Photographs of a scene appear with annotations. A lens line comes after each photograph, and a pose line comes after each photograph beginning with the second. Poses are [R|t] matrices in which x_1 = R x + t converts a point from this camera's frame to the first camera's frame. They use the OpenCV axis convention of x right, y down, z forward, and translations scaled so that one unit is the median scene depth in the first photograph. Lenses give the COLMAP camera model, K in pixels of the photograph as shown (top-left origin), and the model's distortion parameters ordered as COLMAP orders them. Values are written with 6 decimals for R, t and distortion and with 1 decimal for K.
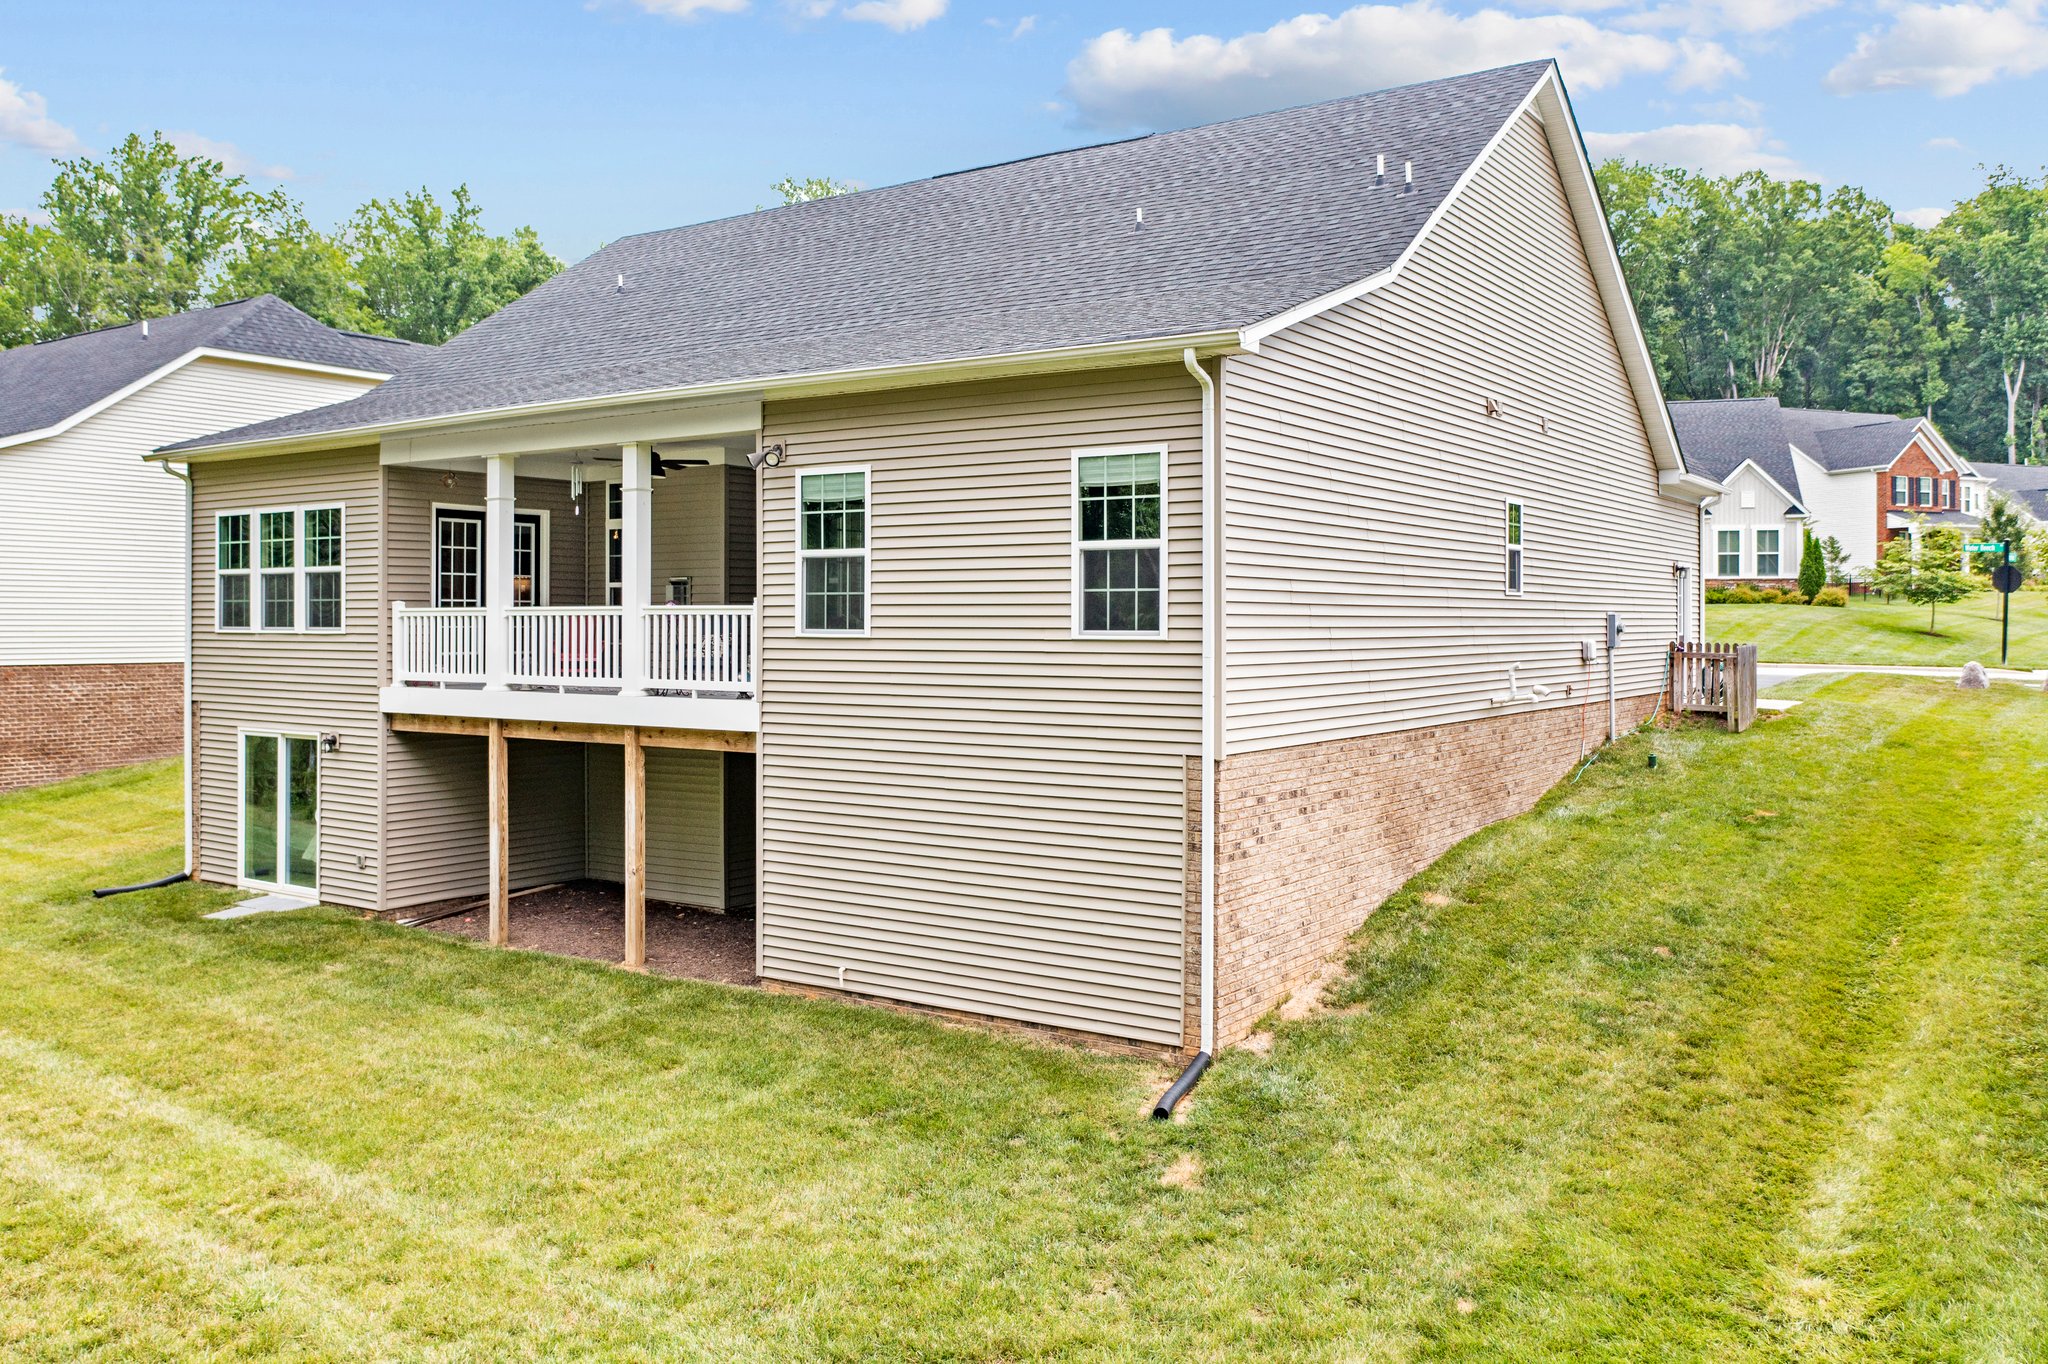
lens RADIAL K [[1629.5, 0, 1025.0], [0, 1629.5, 612.3], [0, 0, 1]] dist [-0.019862, -0.006210]
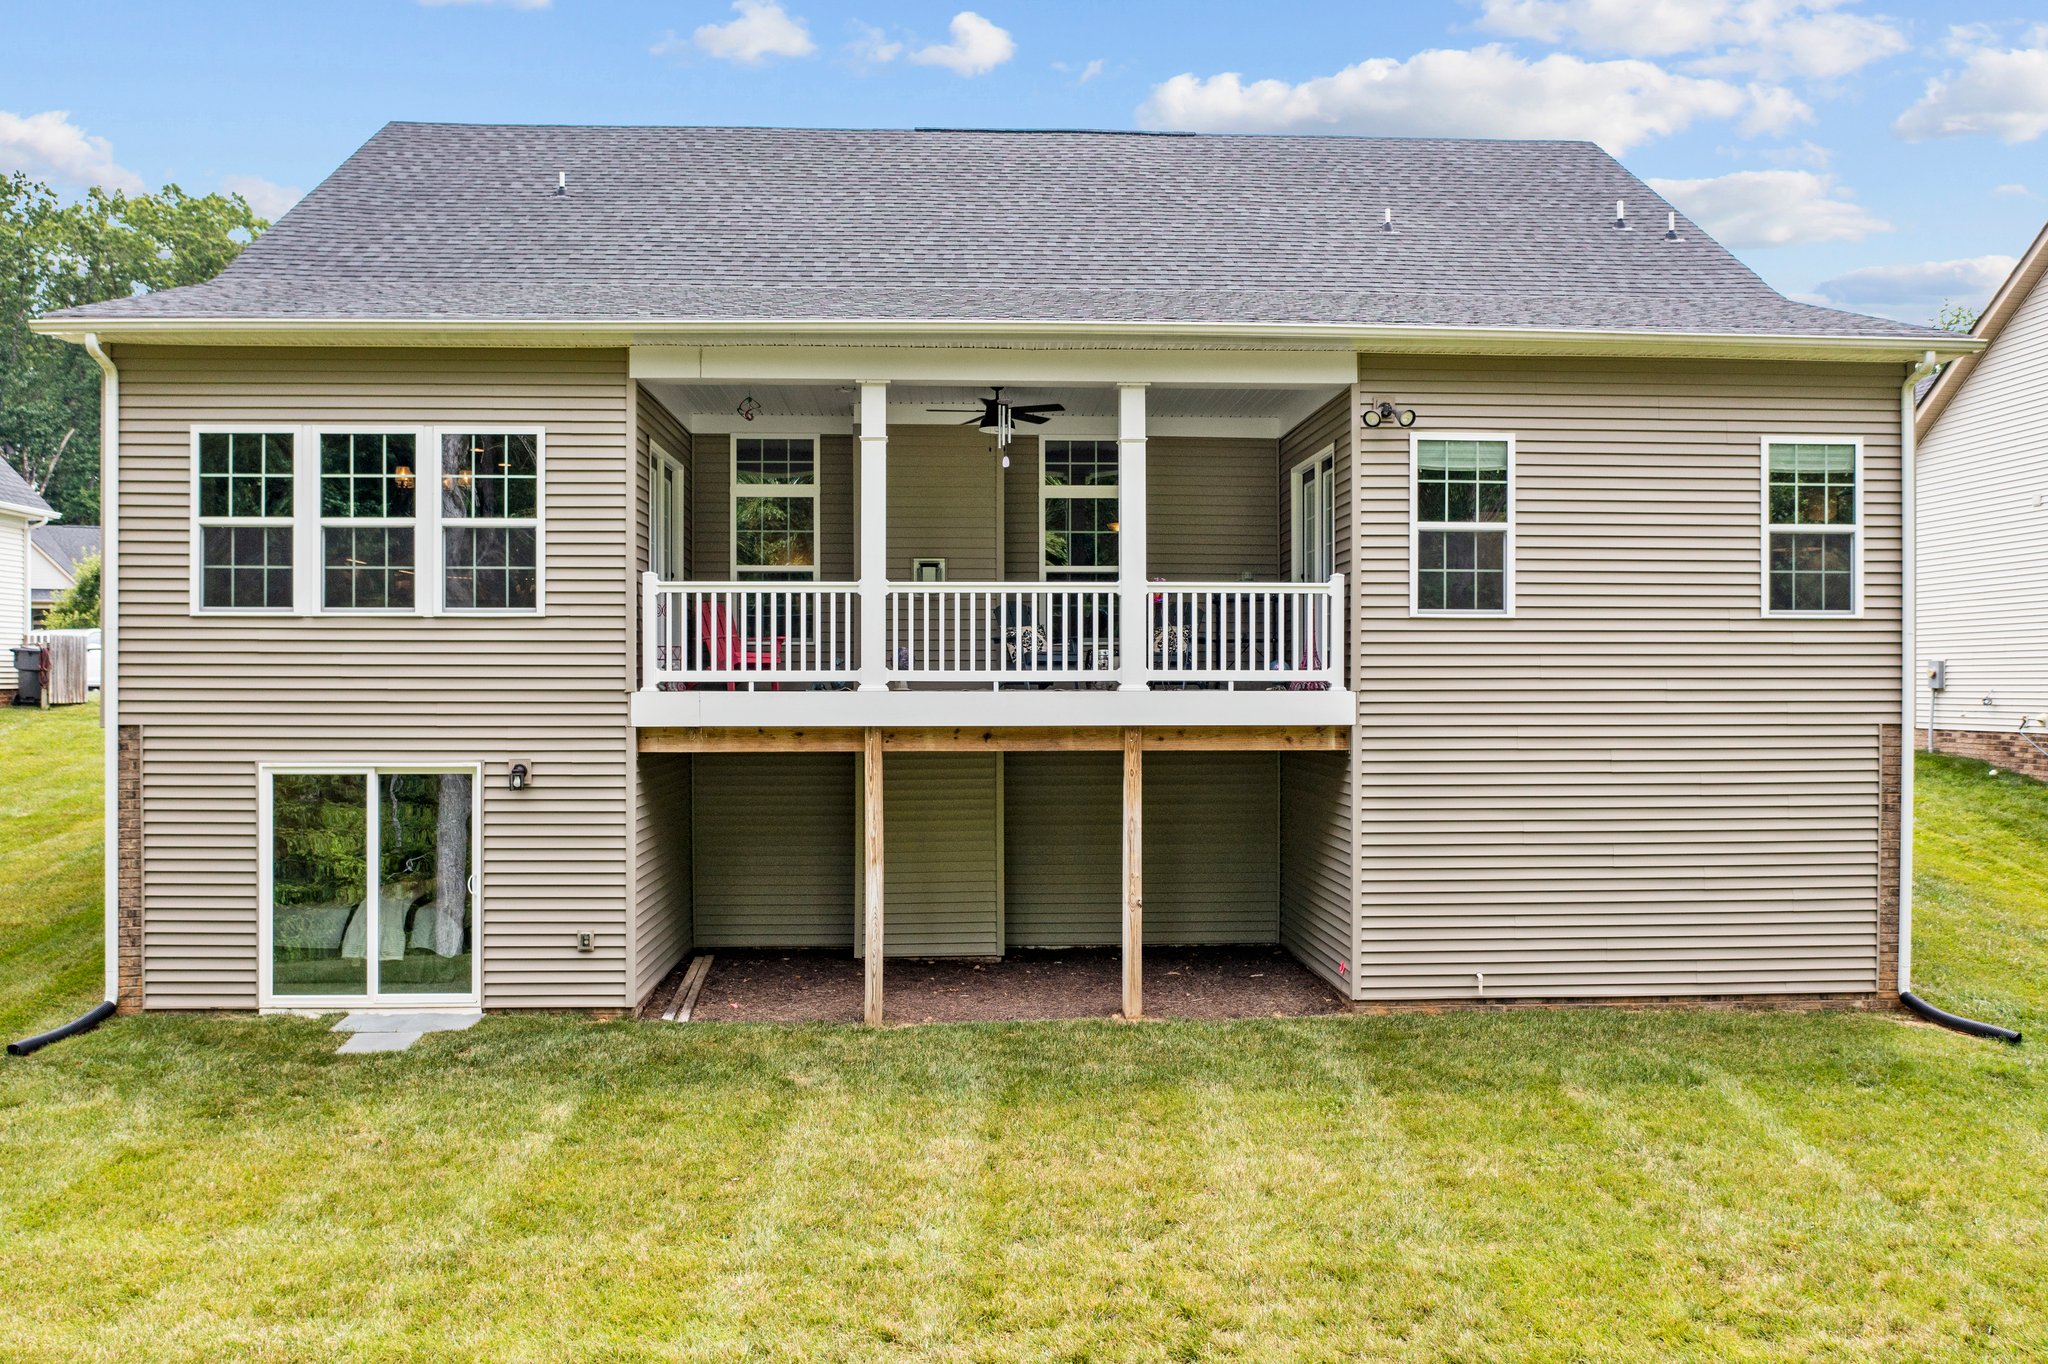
lens RADIAL K [[1629.5, 0, 1022.1], [0, 1629.5, 695.4], [0, 0, 1]] dist [-0.019862, -0.006210]
pose [[0.794365, -0.002899, 0.607434, -0.730566], [-0.002178, 0.999969, 0.007621, 0.044054], [-0.607437, -0.007377, 0.794333, 0.350889]]
